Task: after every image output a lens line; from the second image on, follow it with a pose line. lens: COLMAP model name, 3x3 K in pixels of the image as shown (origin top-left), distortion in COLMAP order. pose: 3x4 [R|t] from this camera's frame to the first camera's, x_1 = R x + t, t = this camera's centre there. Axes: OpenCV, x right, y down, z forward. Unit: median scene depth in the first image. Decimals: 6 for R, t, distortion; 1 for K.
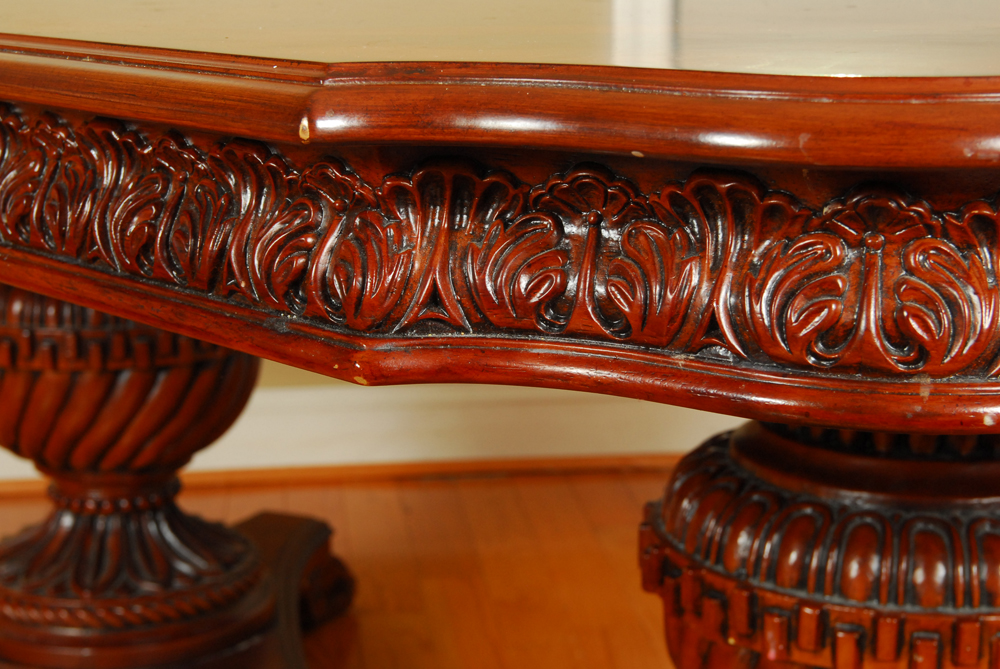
lens RADIAL K [[2092.6, 0, 497.8], [0, 2092.6, 336.2], [0, 0, 1]] dist [0.106243, 0.000000]
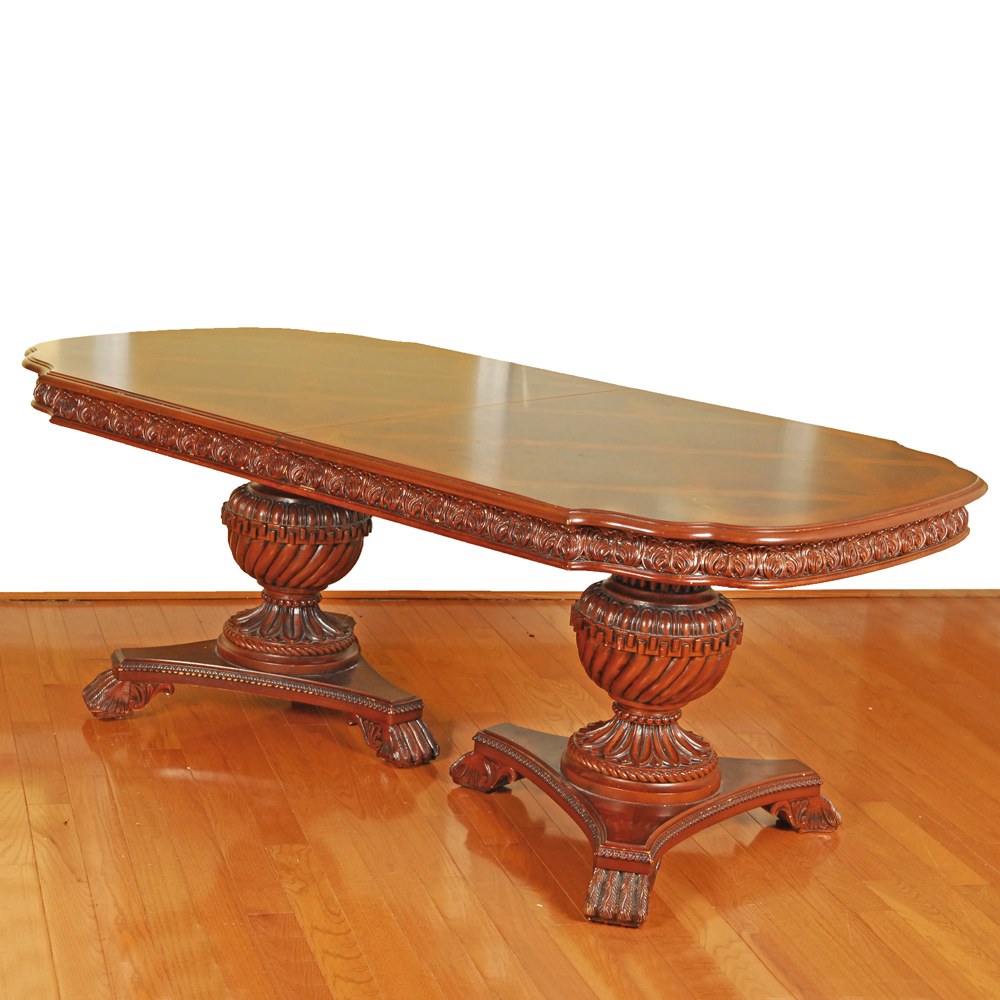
lens RADIAL K [[2630.4, 0, 501.0], [0, 2630.4, 499.8], [0, 0, 1]] dist [0.129277, 0.000000]
pose [[0.982790, 0.045936, 0.178926, -0.837171], [-0.049037, 0.998713, 0.012947, -0.135239], [-0.178101, -0.021498, 0.983777, -3.174472]]
